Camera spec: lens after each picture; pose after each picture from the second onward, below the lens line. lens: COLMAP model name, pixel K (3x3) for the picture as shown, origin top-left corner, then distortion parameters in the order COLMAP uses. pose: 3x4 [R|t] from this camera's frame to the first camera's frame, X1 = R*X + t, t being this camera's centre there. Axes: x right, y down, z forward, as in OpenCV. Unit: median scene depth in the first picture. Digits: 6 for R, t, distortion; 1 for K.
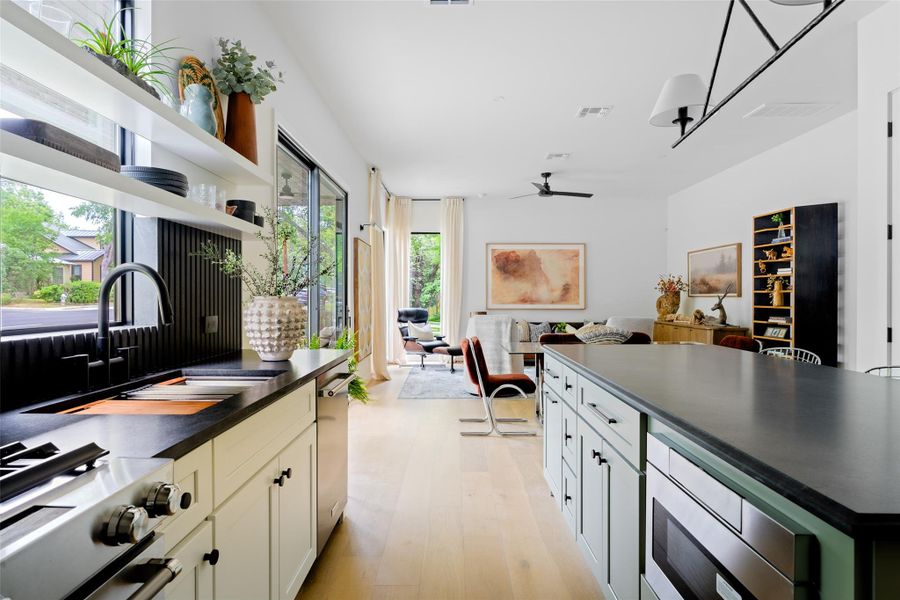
lens RADIAL K [[527.9, 0, 449.4], [0, 527.9, 299.8], [0, 0, 1]] dist [-0.017857, 0.012337]
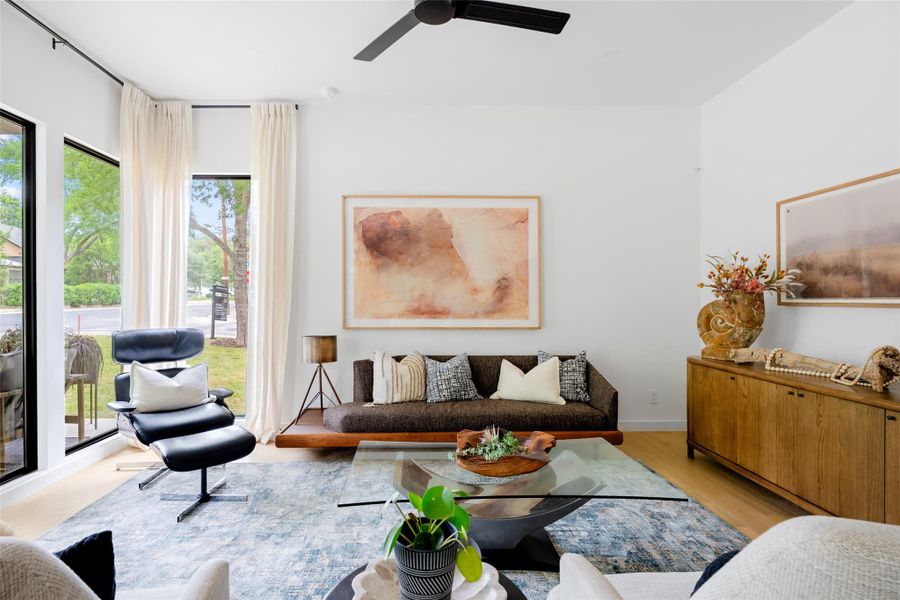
lens RADIAL K [[433.5, 0, 449.1], [0, 433.5, 298.6], [0, 0, 1]] dist [-0.004082, -0.001107]
pose [[0.997899, 0.000888, 0.064788, 0.144483], [-0.000379, 0.999969, -0.007878, -0.007246], [-0.064793, 0.007837, 0.997868, 0.595565]]
